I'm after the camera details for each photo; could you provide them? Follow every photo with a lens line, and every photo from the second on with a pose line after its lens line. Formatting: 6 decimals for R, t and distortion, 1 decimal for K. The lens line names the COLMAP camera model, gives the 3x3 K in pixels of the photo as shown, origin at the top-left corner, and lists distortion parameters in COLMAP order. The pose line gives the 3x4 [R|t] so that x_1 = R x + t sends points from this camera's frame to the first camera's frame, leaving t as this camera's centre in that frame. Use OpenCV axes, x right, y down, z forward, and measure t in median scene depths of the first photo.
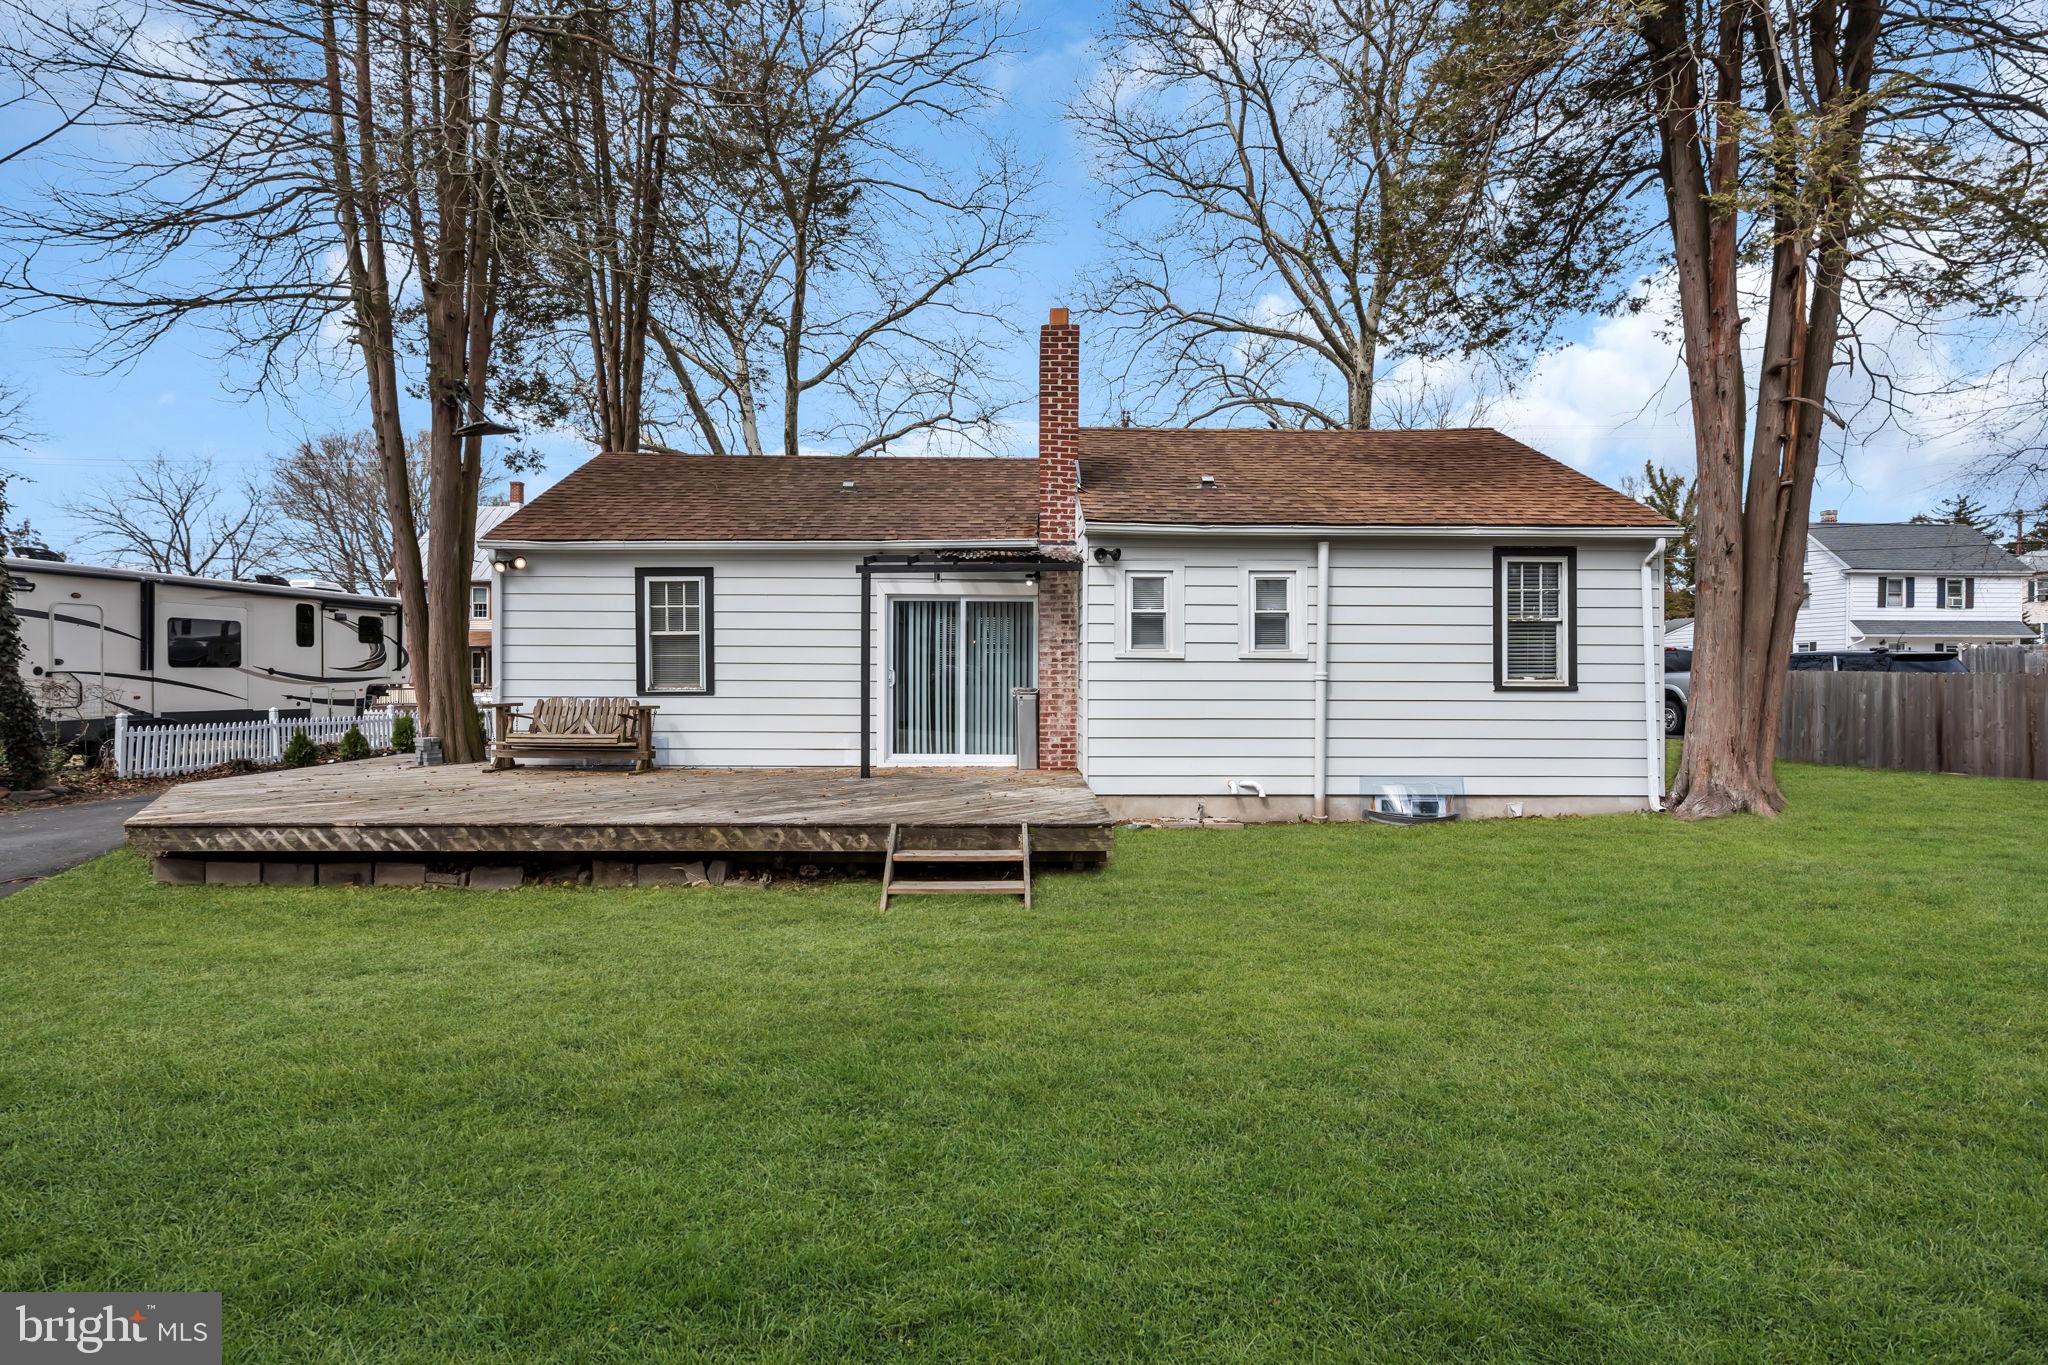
lens RADIAL K [[950.4, 0, 1018.6], [0, 950.4, 670.4], [0, 0, 1]] dist [-0.000526, 0.000624]
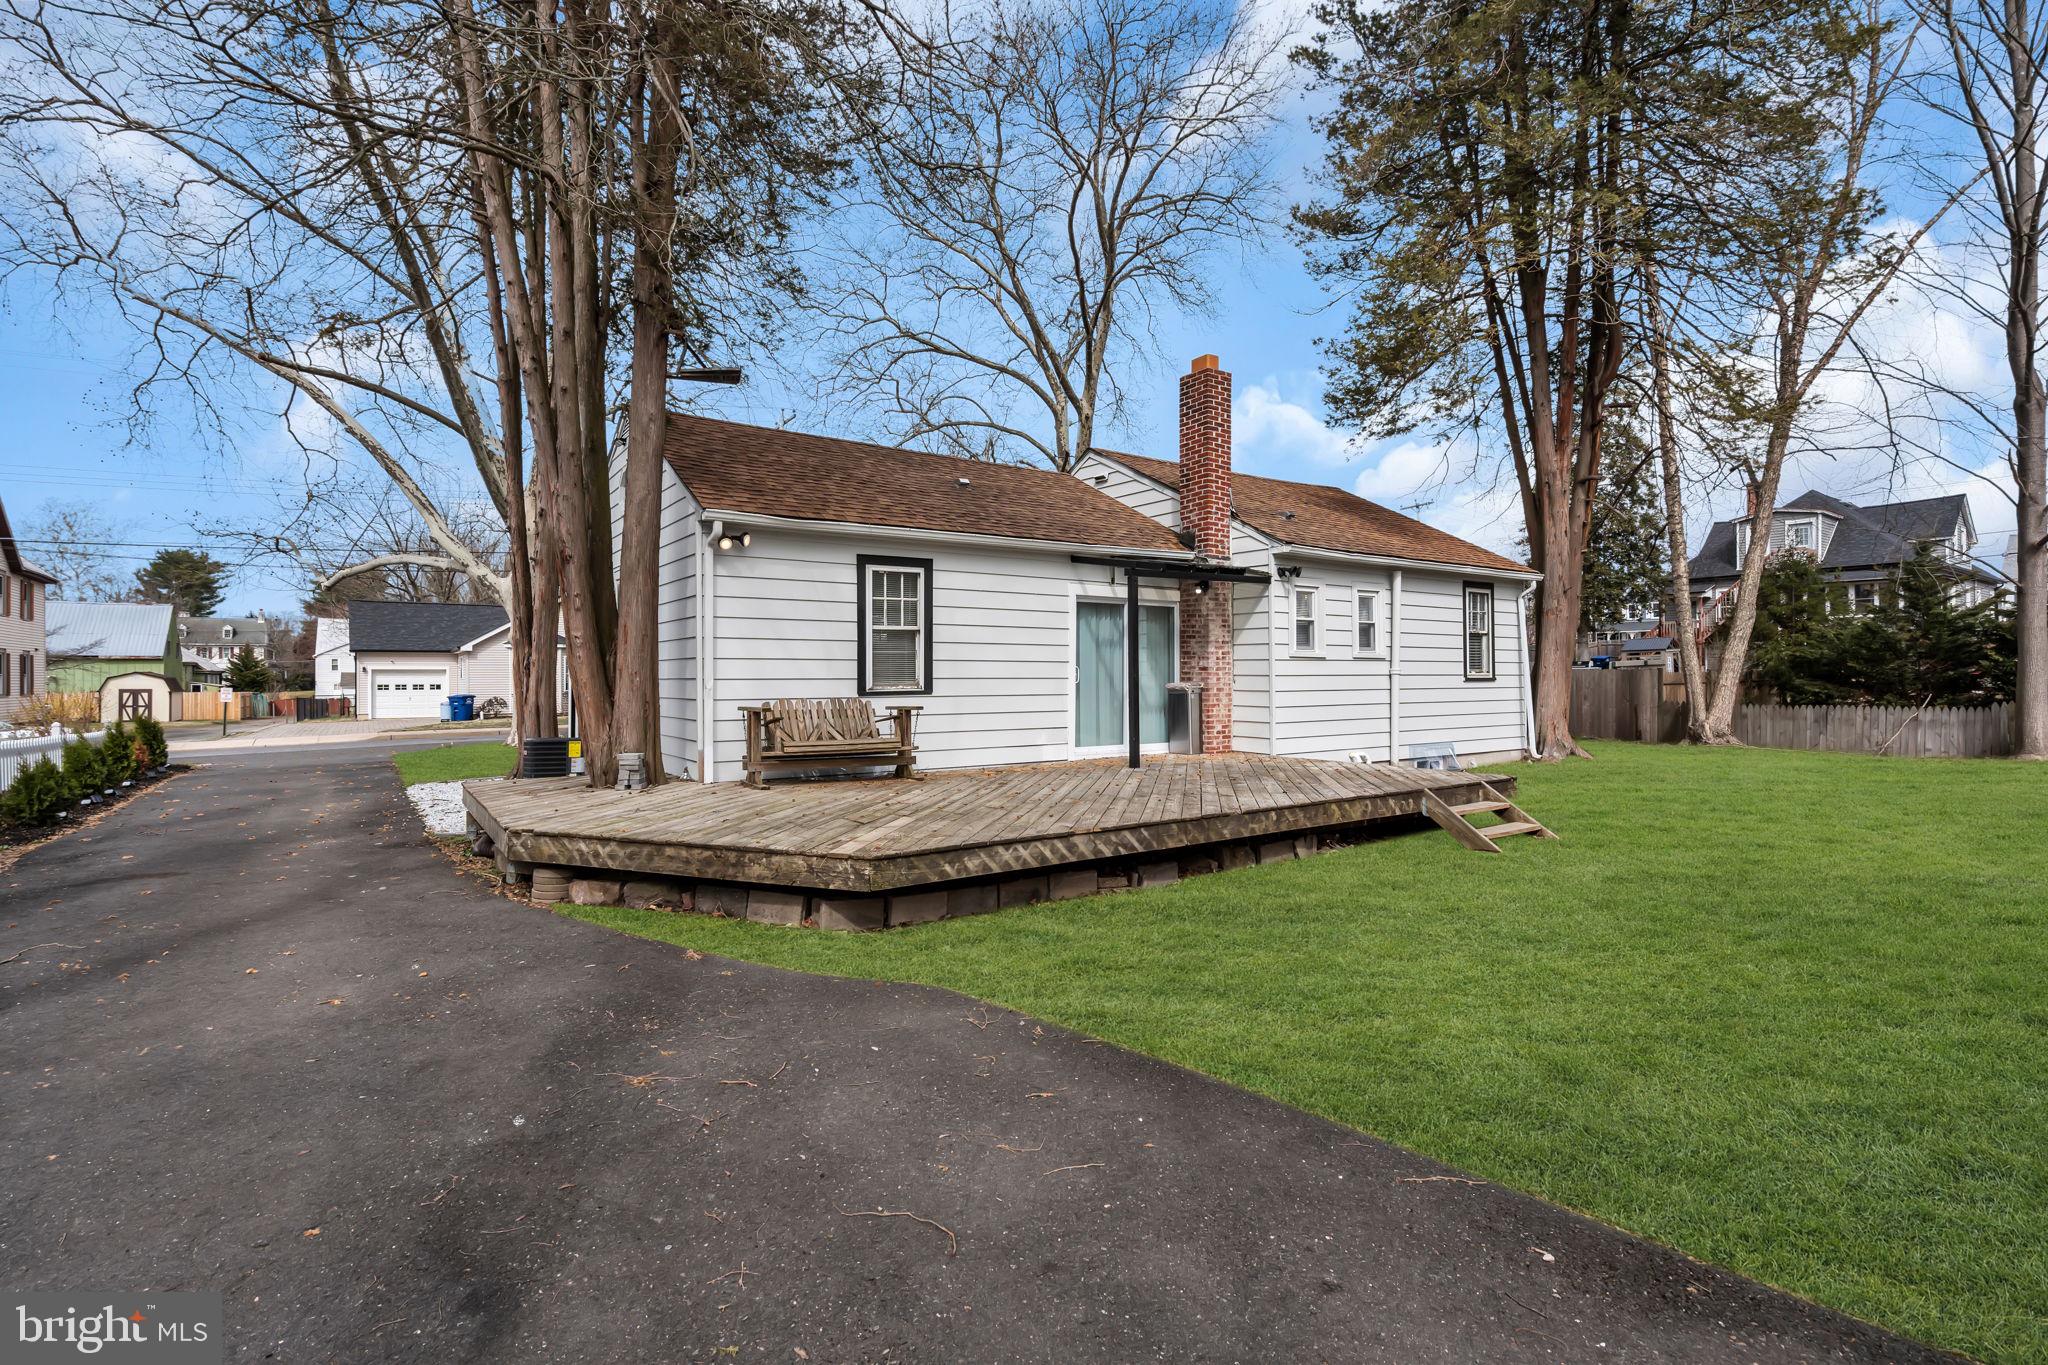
lens RADIAL K [[950.4, 0, 1018.6], [0, 950.4, 670.4], [0, 0, 1]] dist [-0.000526, 0.000624]
pose [[0.831196, -0.002666, 0.555973, -0.854486], [0.004767, 0.999986, -0.002332, 0.005577], [-0.555959, 0.004589, 0.831197, 0.181925]]
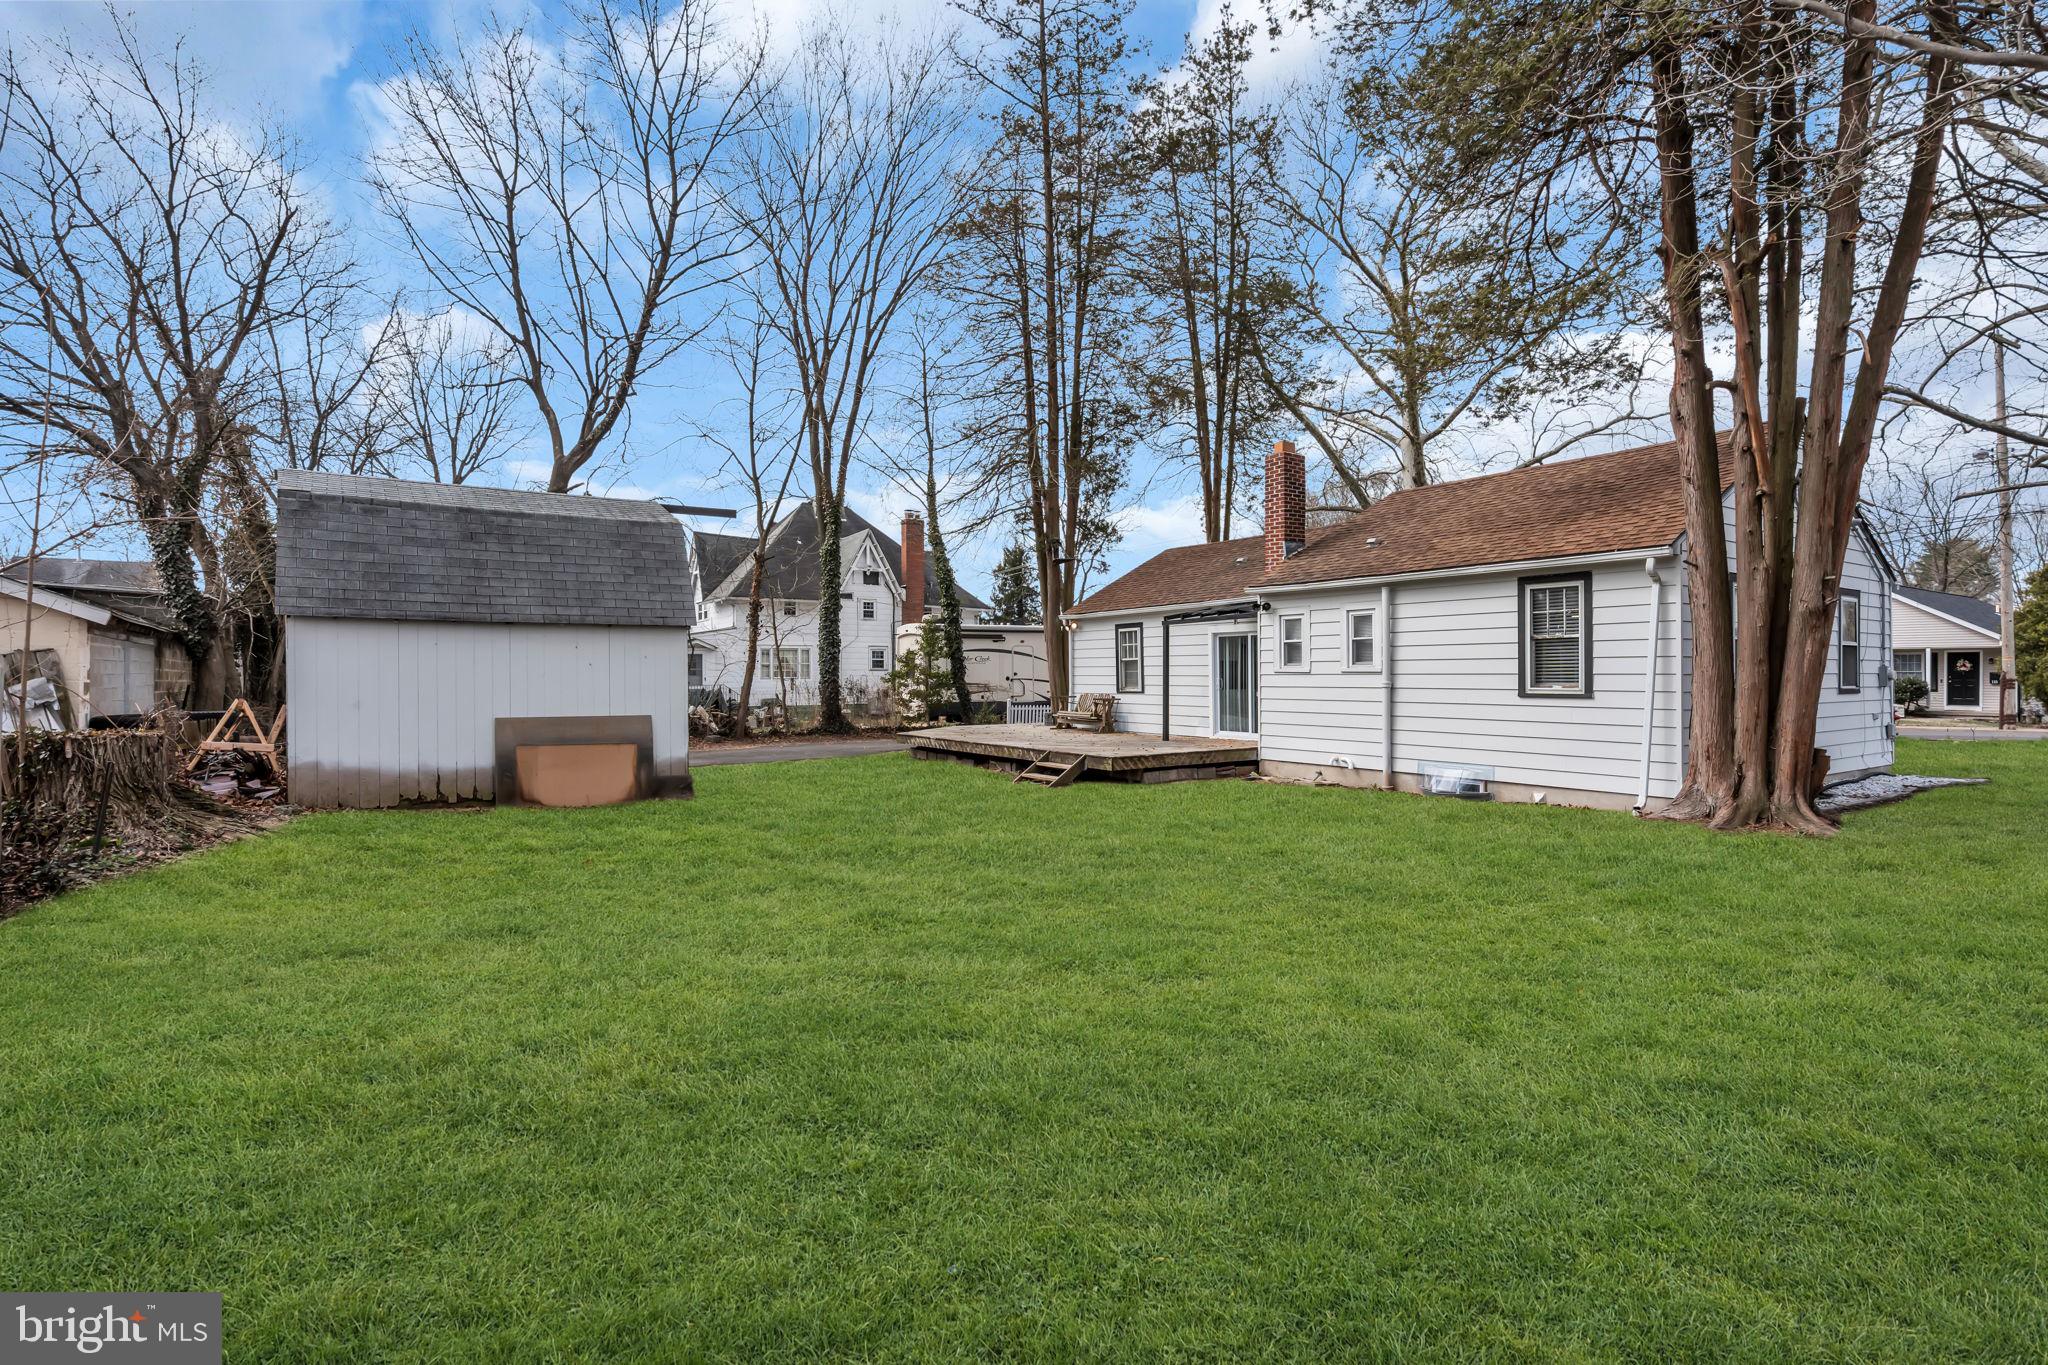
lens RADIAL K [[950.4, 0, 1018.6], [0, 950.4, 670.4], [0, 0, 1]] dist [-0.000526, 0.000624]
pose [[0.511668, -0.007981, -0.859146, 1.212835], [0.006046, 0.999966, -0.005688, -0.009357], [0.859162, -0.002284, 0.511698, -0.165773]]
